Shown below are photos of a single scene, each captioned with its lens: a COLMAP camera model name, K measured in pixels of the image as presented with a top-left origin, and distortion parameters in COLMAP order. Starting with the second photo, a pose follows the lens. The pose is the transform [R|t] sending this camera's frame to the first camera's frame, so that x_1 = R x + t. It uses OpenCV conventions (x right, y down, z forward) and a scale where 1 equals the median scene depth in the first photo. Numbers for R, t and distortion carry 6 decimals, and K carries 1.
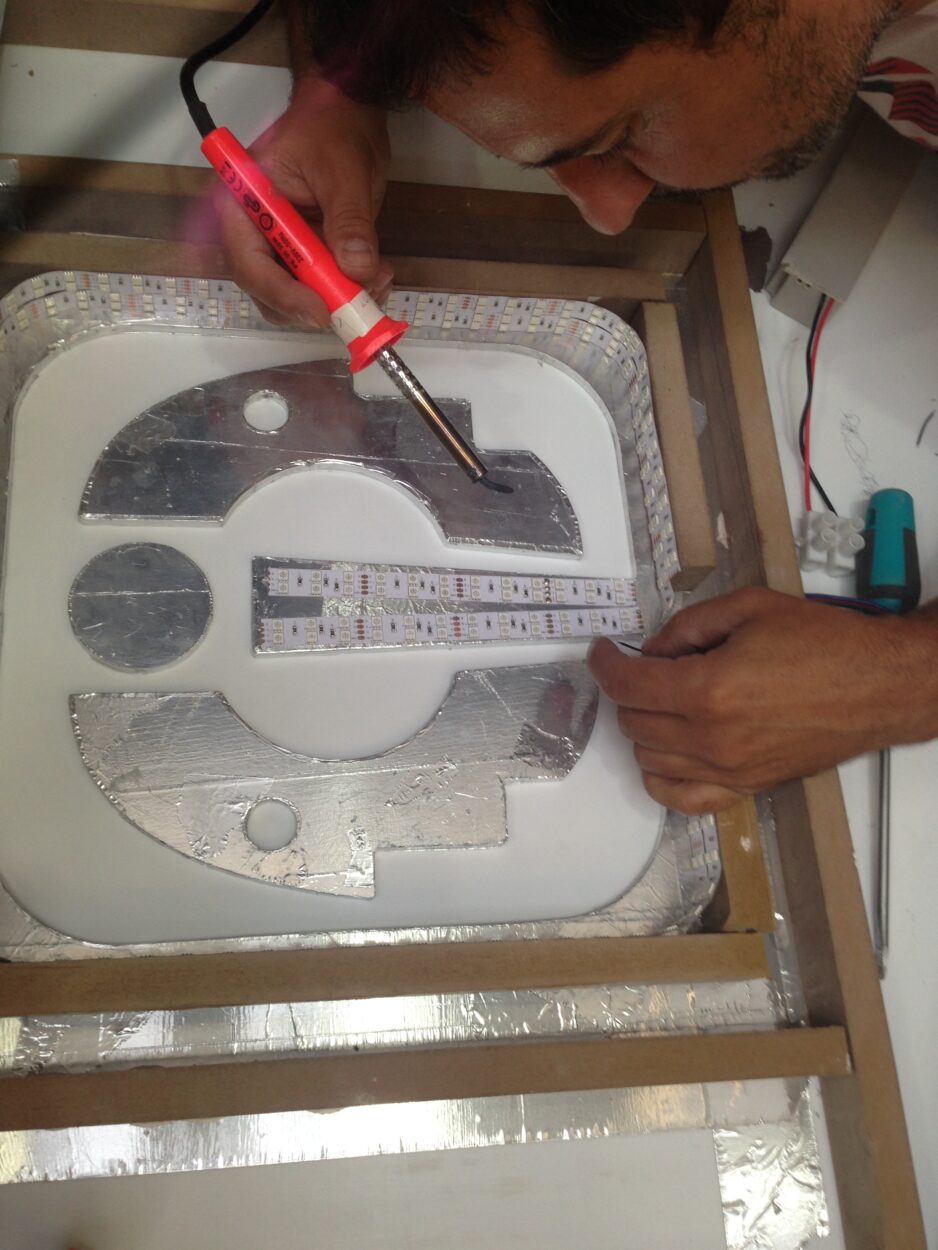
lens RADIAL K [[1170.1, 0, 469.0], [0, 1170.1, 625.0], [0, 0, 1]] dist [0.169146, -0.315937]
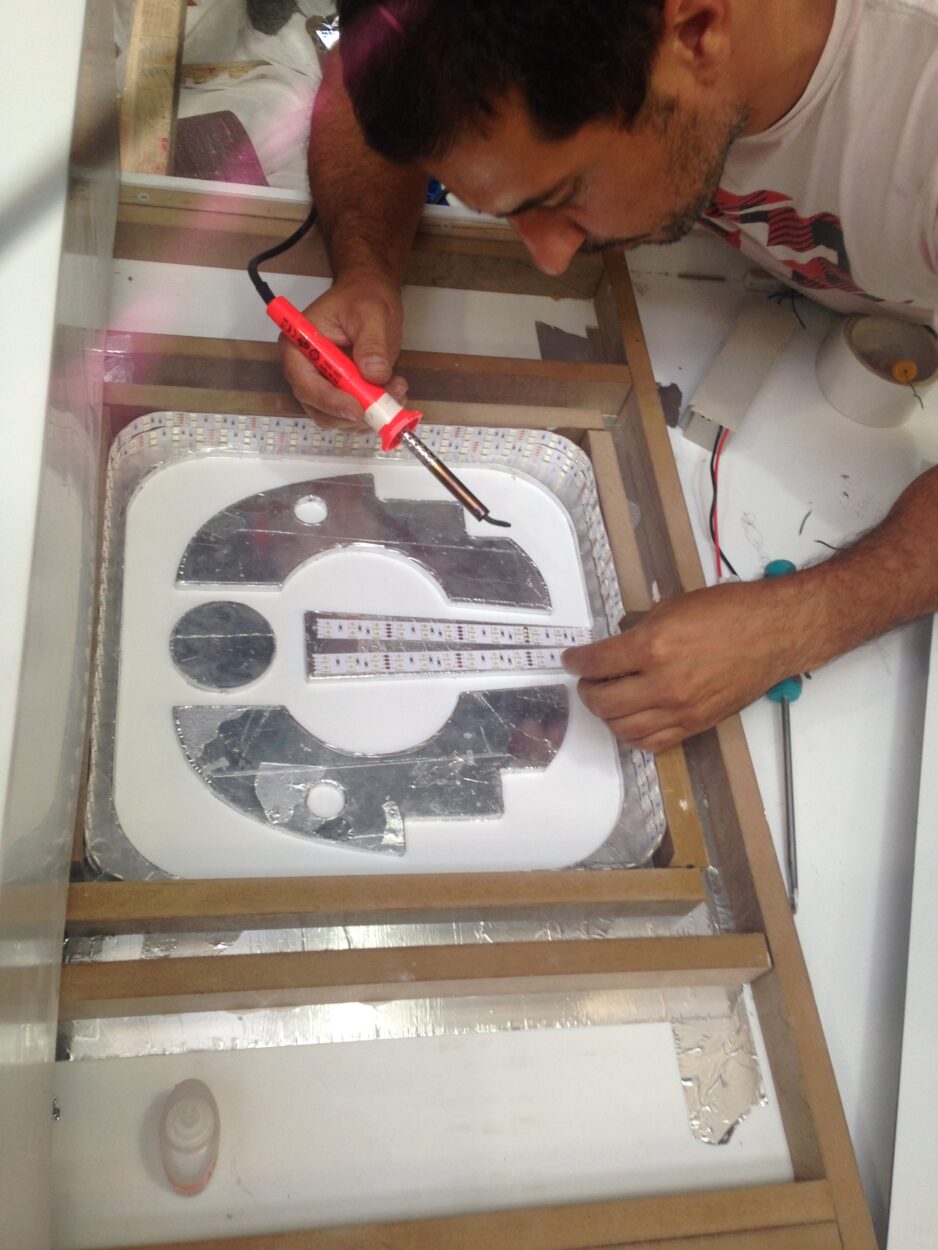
lens RADIAL K [[1204.1, 0, 469.0], [0, 1204.1, 625.0], [0, 0, 1]] dist [0.159602, -0.322192]
pose [[0.999111, -0.024043, 0.034620, -0.044354], [0.029989, 0.982651, -0.183023, 0.205773], [-0.029619, 0.183899, 0.982499, -0.331042]]
